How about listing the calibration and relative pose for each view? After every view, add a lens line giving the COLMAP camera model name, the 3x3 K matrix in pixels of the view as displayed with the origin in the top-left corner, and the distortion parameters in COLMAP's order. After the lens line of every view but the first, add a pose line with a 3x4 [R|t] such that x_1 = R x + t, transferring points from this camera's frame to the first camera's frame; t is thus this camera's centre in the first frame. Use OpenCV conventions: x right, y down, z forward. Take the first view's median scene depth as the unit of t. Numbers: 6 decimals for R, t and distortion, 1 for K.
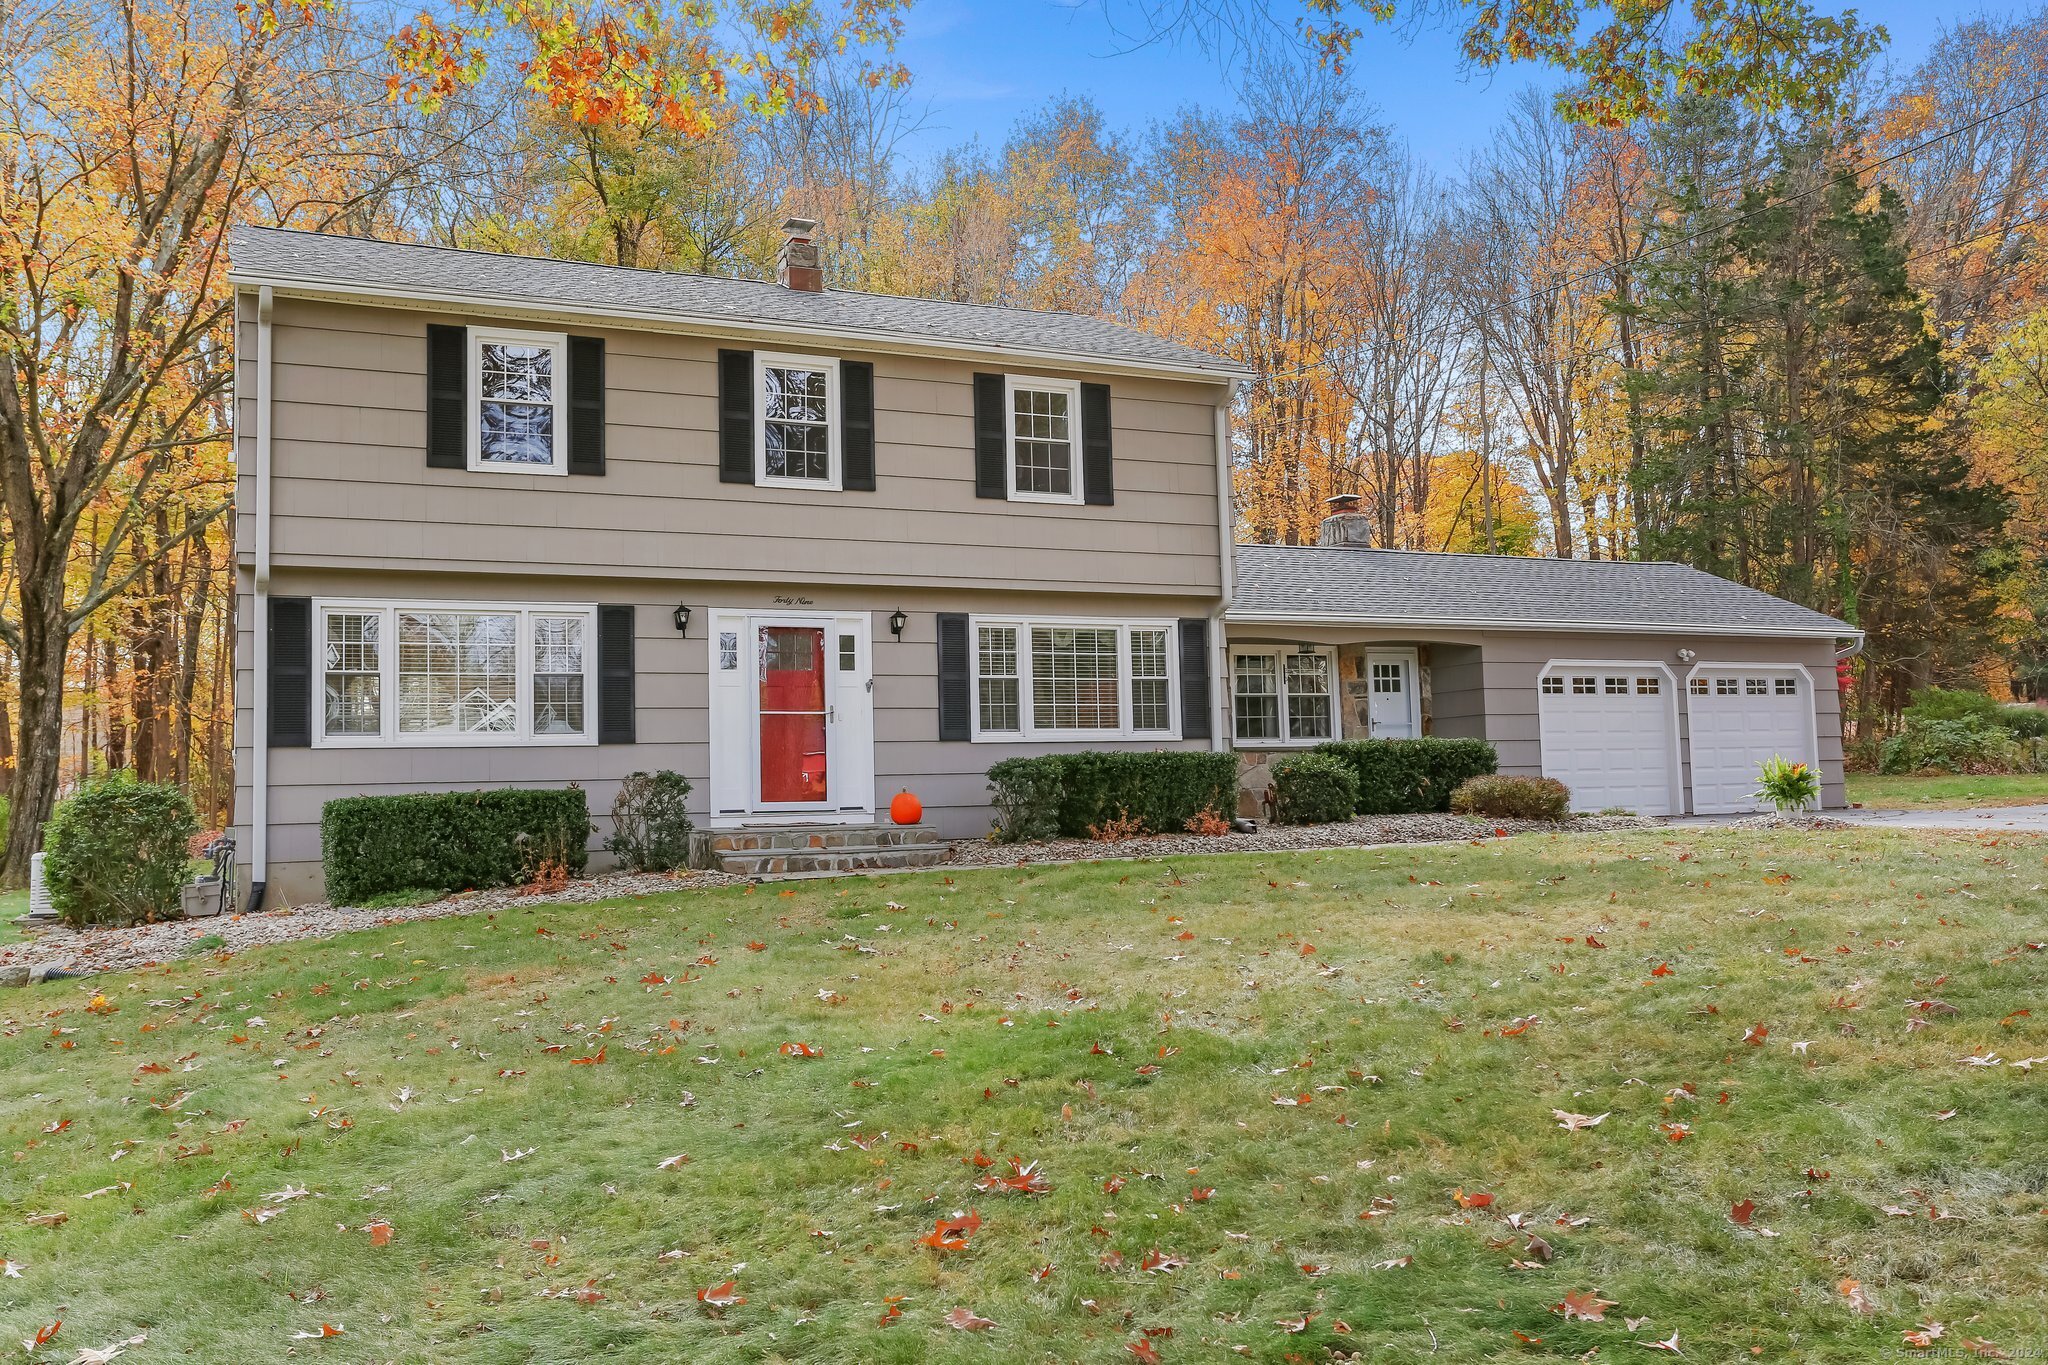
lens RADIAL K [[1697.5, 0, 992.9], [0, 1697.5, 681.4], [0, 0, 1]] dist [0.000069, 0.031287]
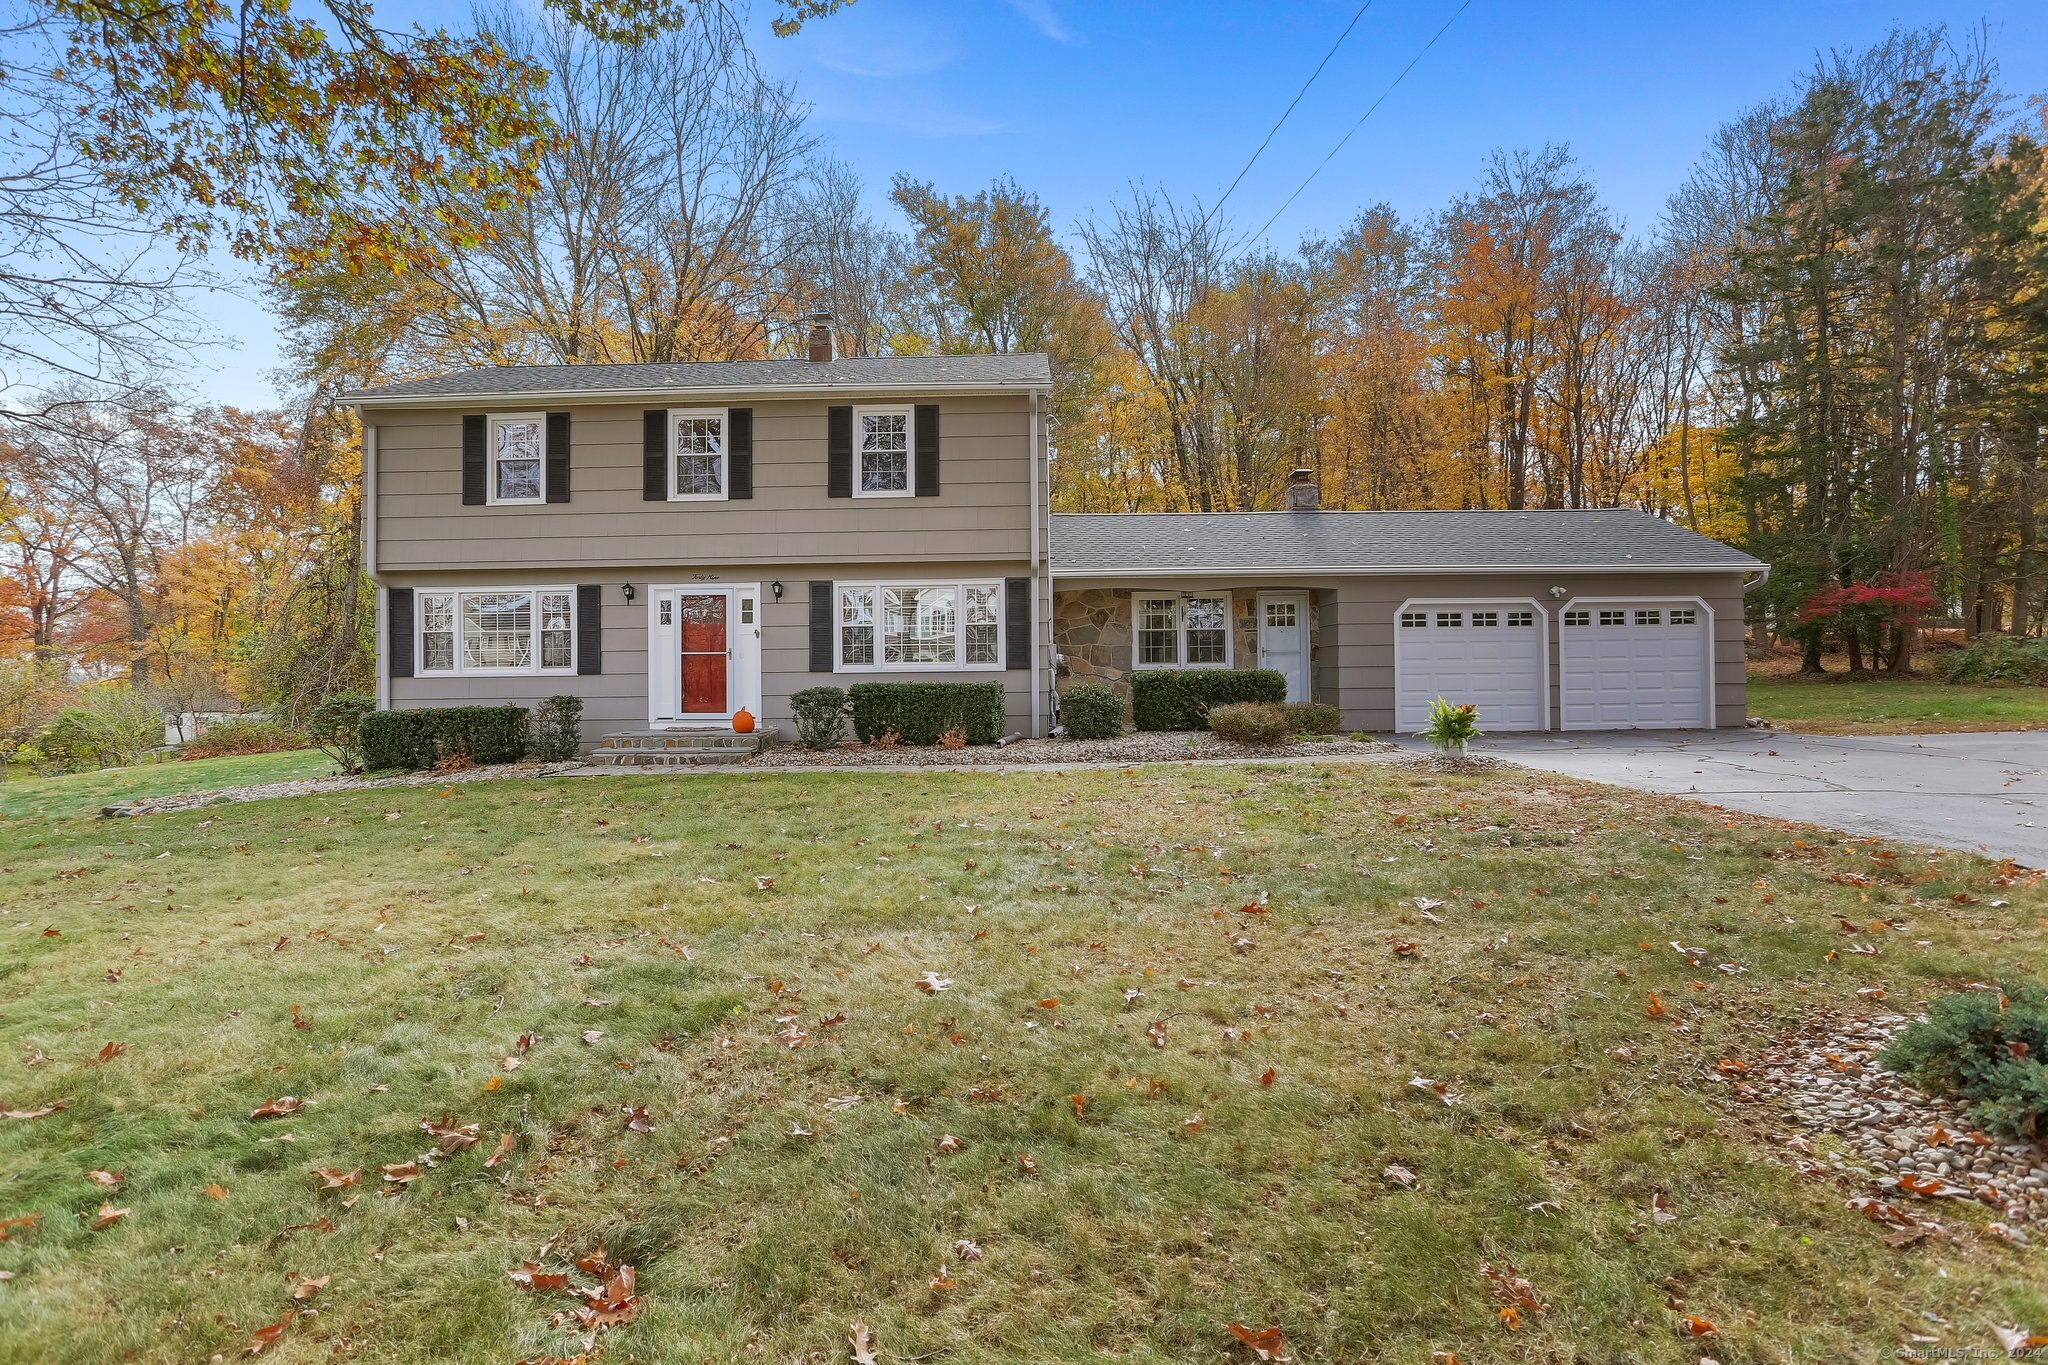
lens RADIAL K [[979.8, 0, 1003.4], [0, 979.8, 669.2], [0, 0, 1]] dist [-0.053363, 0.034234]
pose [[0.903323, 0.009461, -0.428857, 0.456061], [0.019673, 0.997791, 0.063449, -0.015564], [0.428510, -0.065752, 0.901141, 0.325481]]
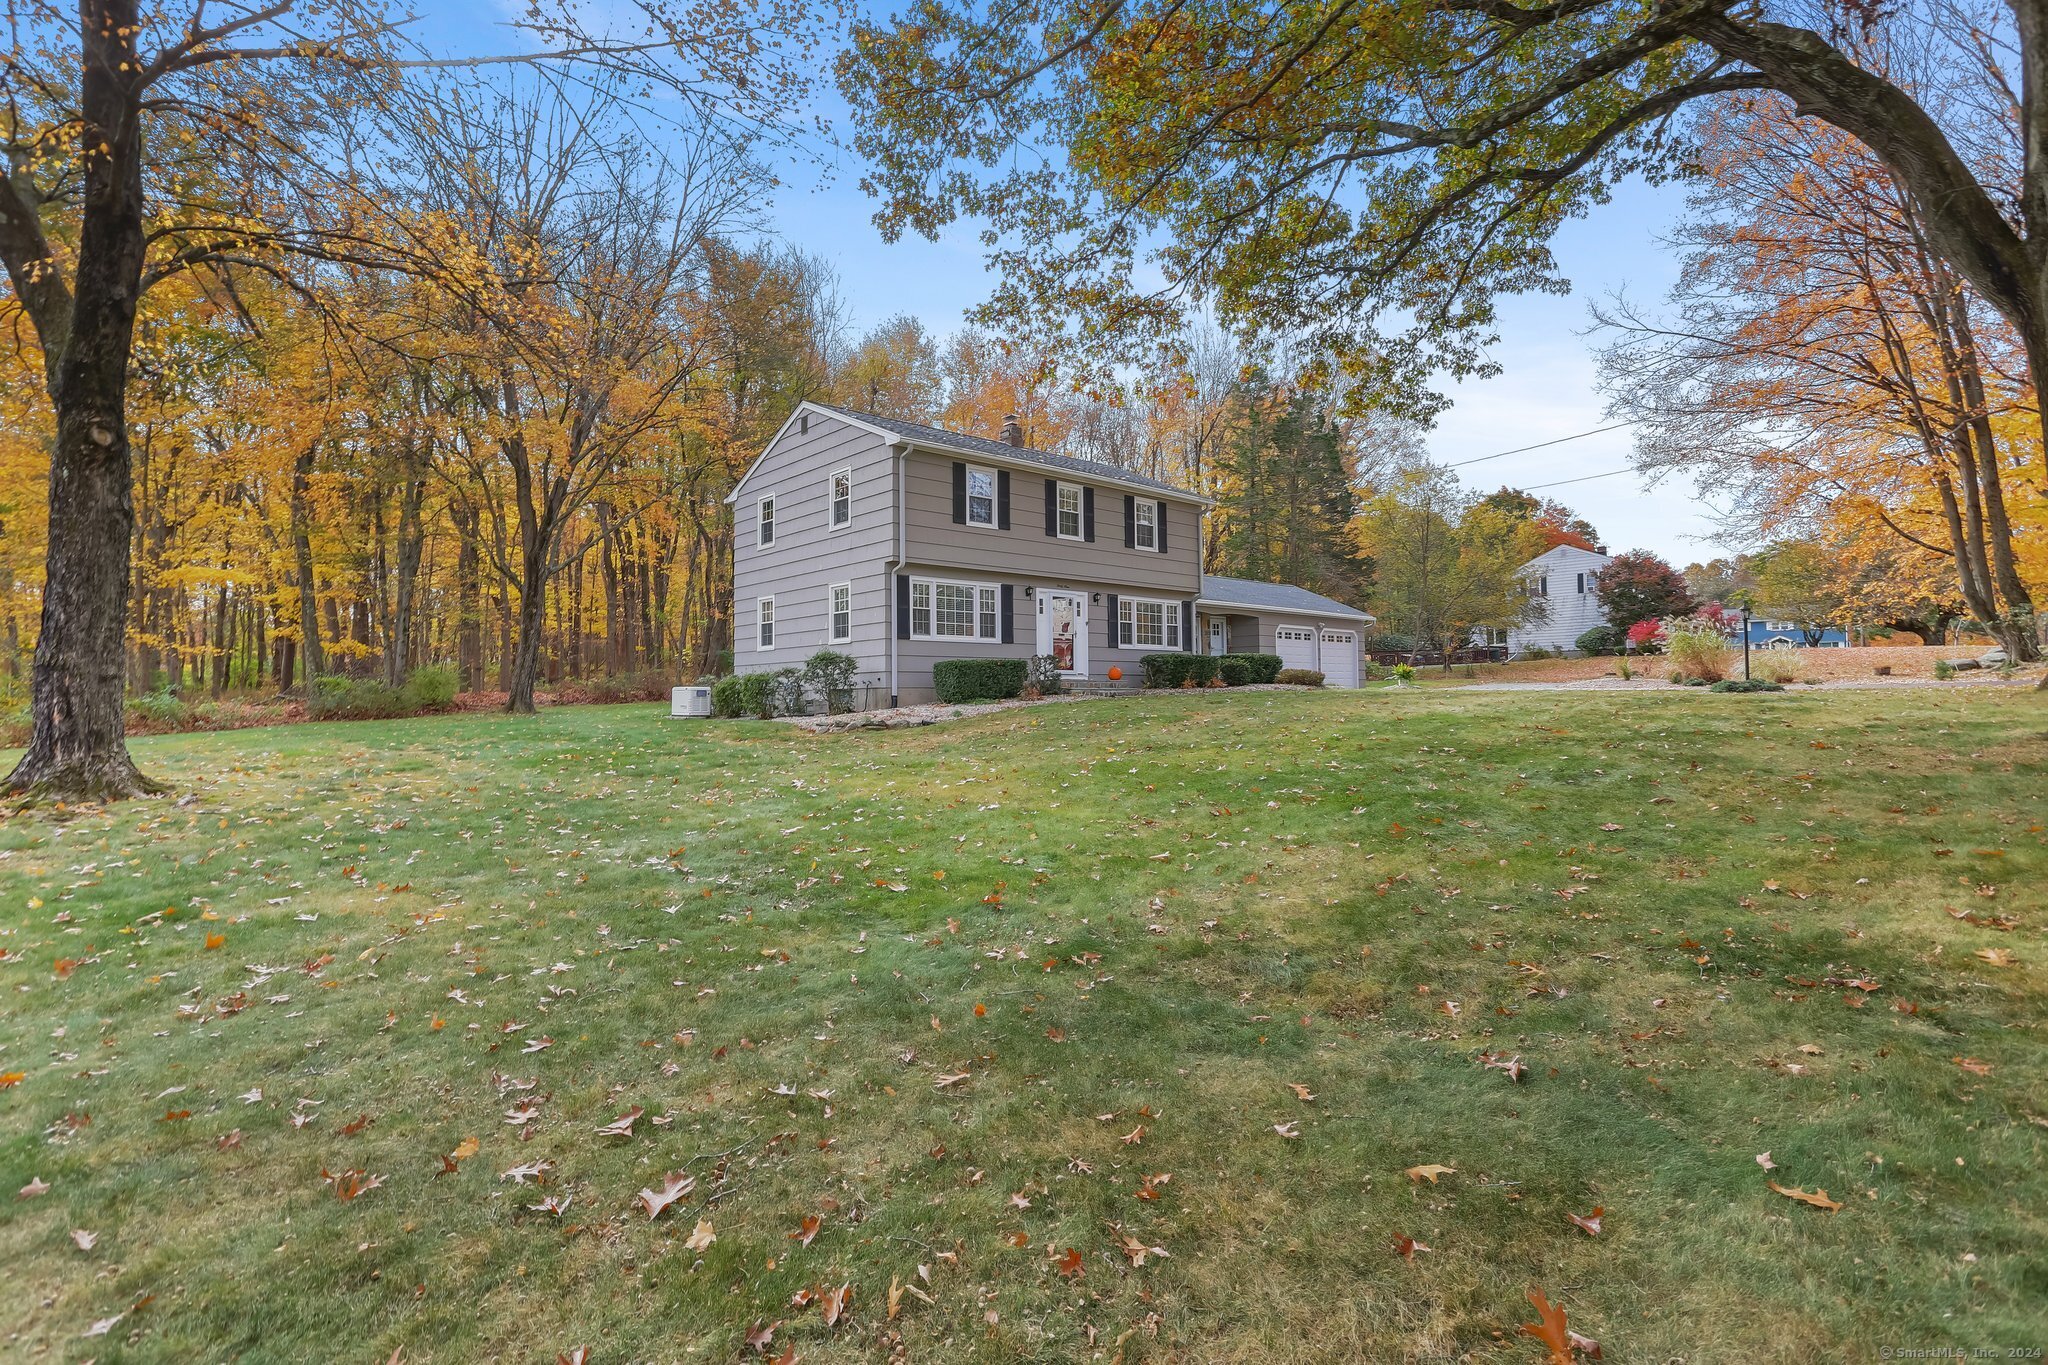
lens RADIAL K [[979.8, 0, 1003.4], [0, 979.8, 669.2], [0, 0, 1]] dist [-0.053363, 0.034234]
pose [[0.958572, 0.027831, 0.283488, -0.556545], [-0.039136, 0.998645, 0.034293, 0.023797], [-0.282150, -0.043967, 0.958362, -0.286593]]
